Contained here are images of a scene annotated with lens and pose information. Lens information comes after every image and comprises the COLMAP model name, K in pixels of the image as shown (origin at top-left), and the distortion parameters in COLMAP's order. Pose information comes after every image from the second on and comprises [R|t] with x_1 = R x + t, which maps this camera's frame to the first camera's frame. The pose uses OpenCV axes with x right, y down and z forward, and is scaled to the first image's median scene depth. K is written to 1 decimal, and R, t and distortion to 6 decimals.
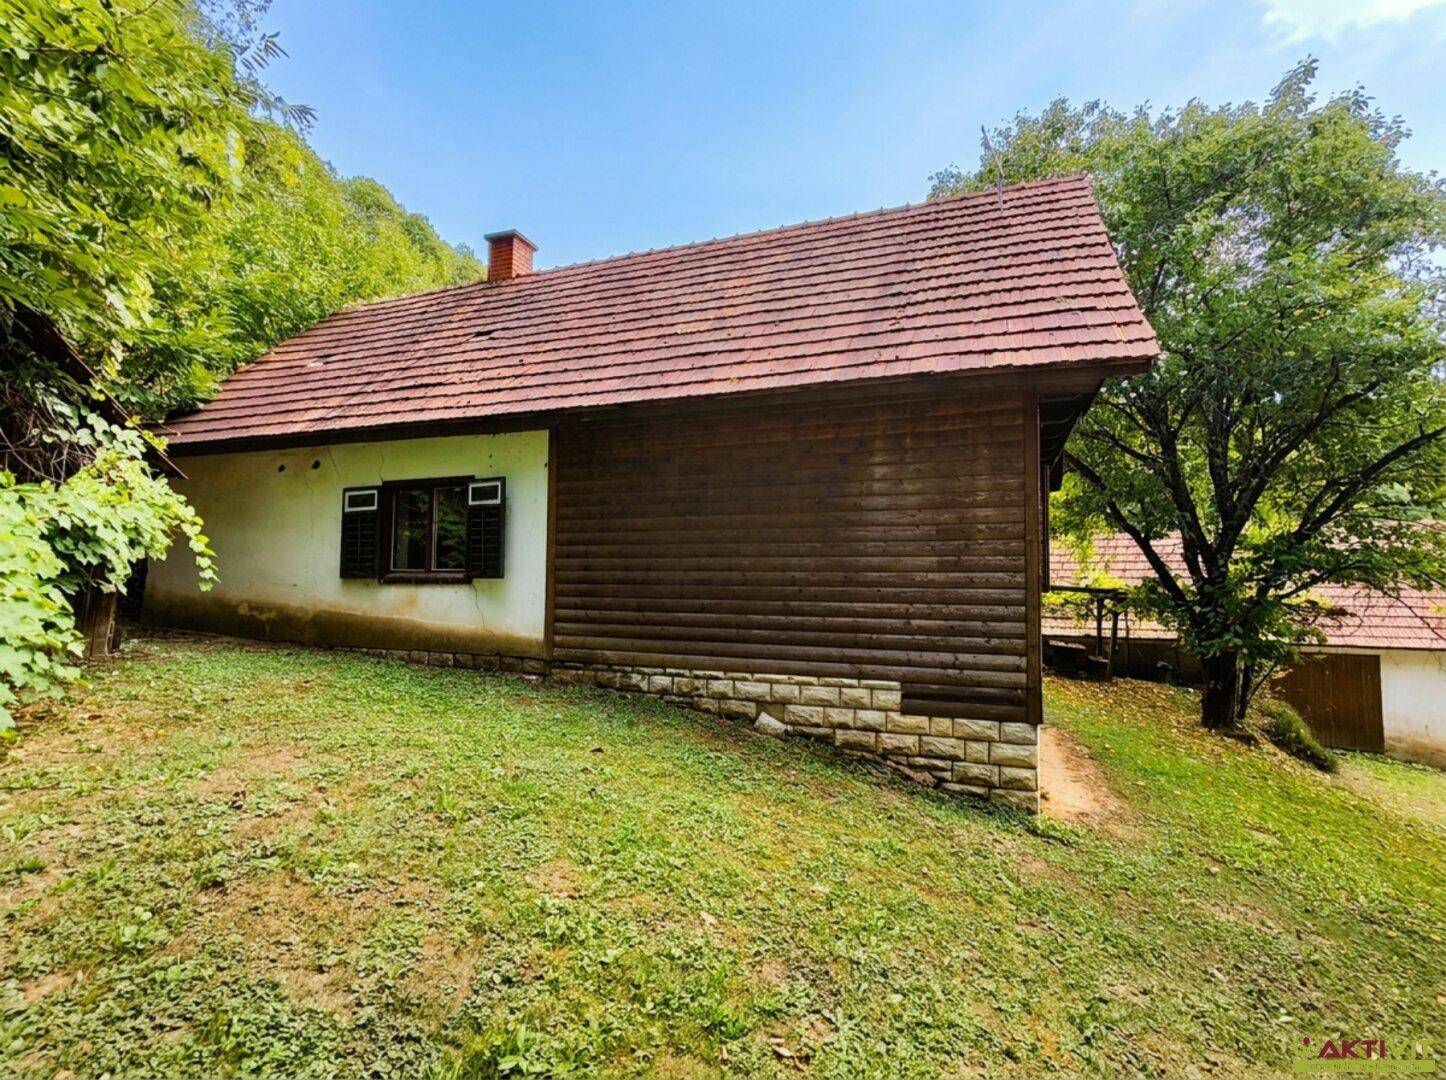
lens RADIAL K [[590.4, 0, 718.4], [0, 590.4, 542.9], [0, 0, 1]] dist [0.003291, -0.000050]
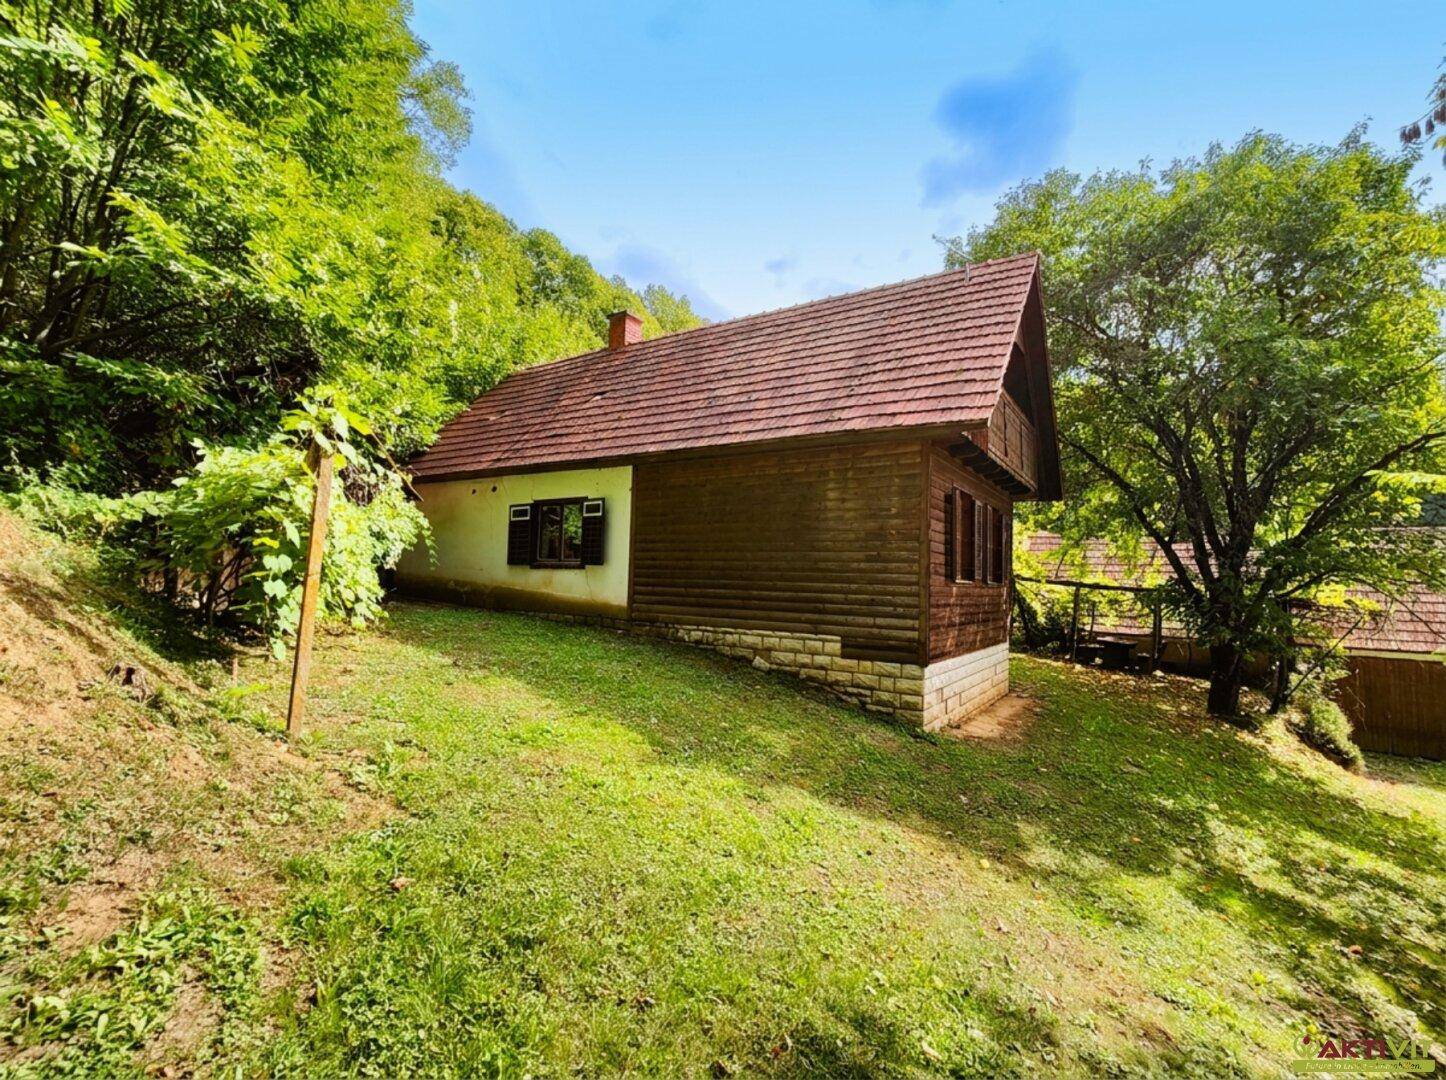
lens RADIAL K [[590.4, 0, 726.8], [0, 590.4, 539.9], [0, 0, 1]] dist [0.003291, -0.000050]
pose [[0.974648, 0.005308, -0.223682, 0.306747], [-0.007304, 0.999941, -0.008097, 0.005959], [0.223626, 0.009526, 0.974628, -0.434889]]
